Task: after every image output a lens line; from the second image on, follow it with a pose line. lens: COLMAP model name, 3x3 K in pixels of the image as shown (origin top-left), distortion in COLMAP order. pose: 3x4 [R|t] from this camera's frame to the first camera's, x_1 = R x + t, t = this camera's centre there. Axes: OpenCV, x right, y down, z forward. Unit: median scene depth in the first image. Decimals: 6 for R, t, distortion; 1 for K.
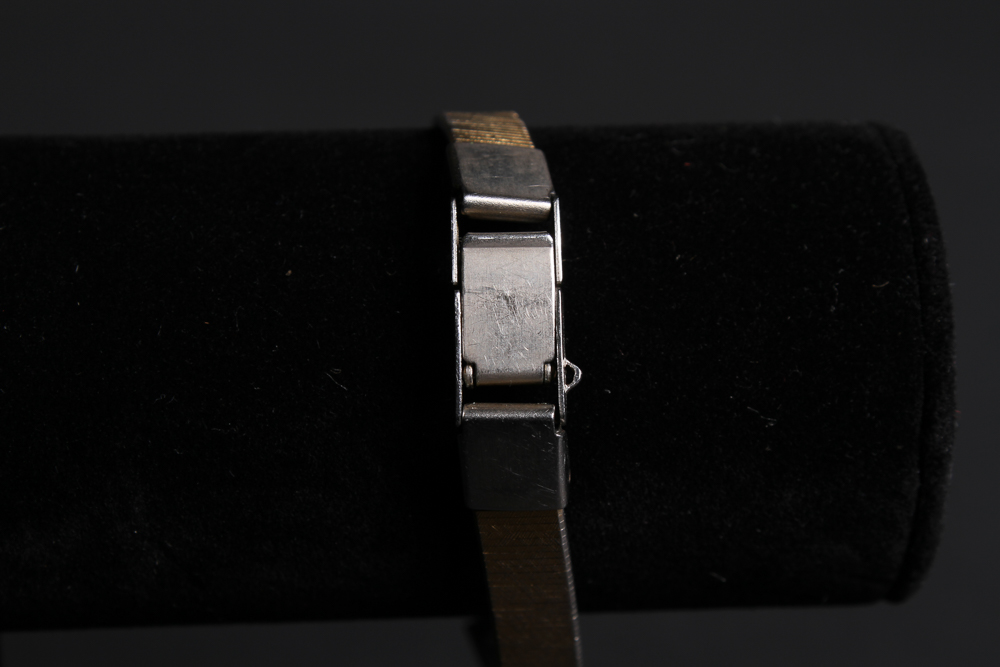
lens RADIAL K [[2260.9, 0, 500.0], [0, 2260.9, 333.5], [0, 0, 1]] dist [0.026534, 0.223510]
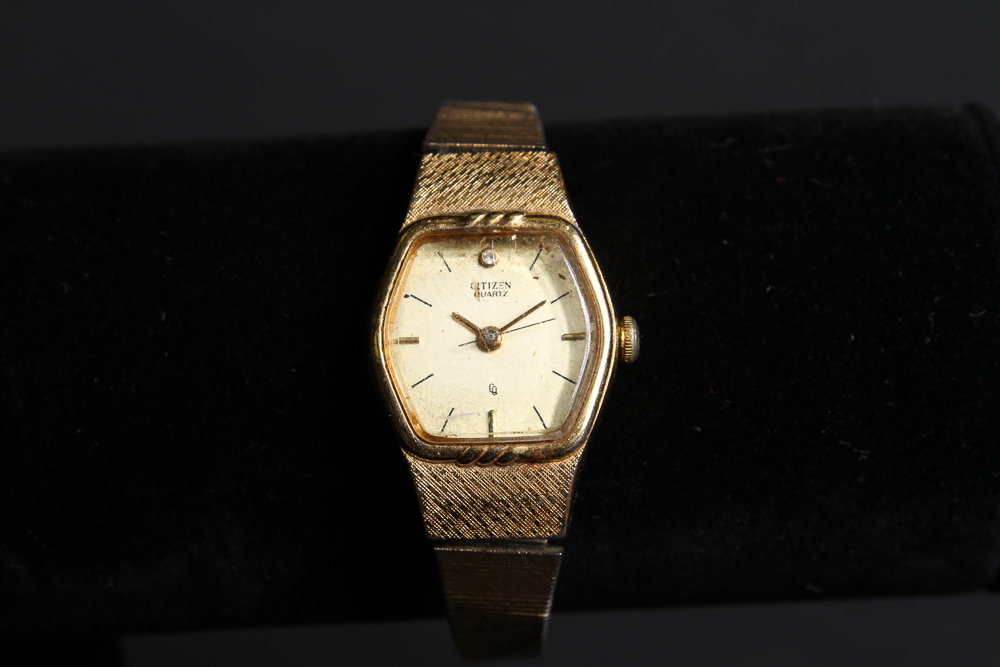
lens RADIAL K [[2260.9, 0, 500.0], [0, 2260.9, 333.5], [0, 0, 1]] dist [0.026534, 0.223510]
pose [[0.997802, -0.016064, -0.064287, 0.025188], [0.027004, 0.984533, 0.173105, -0.187485], [0.060512, -0.174461, 0.982803, 0.025765]]
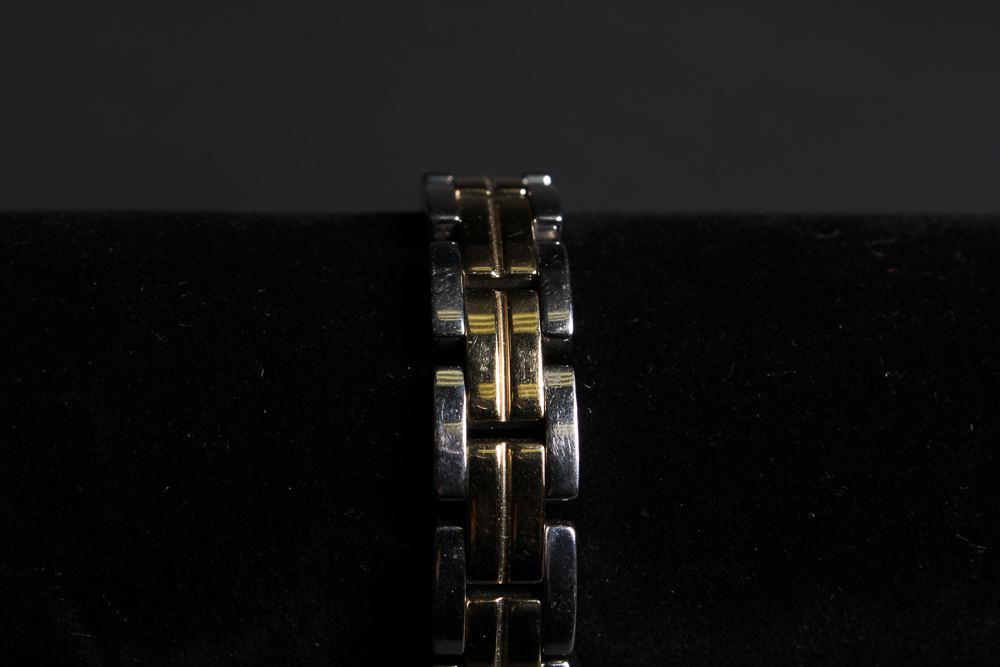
lens RADIAL K [[2260.9, 0, 500.0], [0, 2260.9, 333.5], [0, 0, 1]] dist [0.026534, 0.223510]
pose [[0.999373, 0.027511, 0.022294, -0.107013], [-0.028665, 0.998172, 0.053200, -0.097406], [-0.020790, -0.053805, 0.998335, 0.046500]]
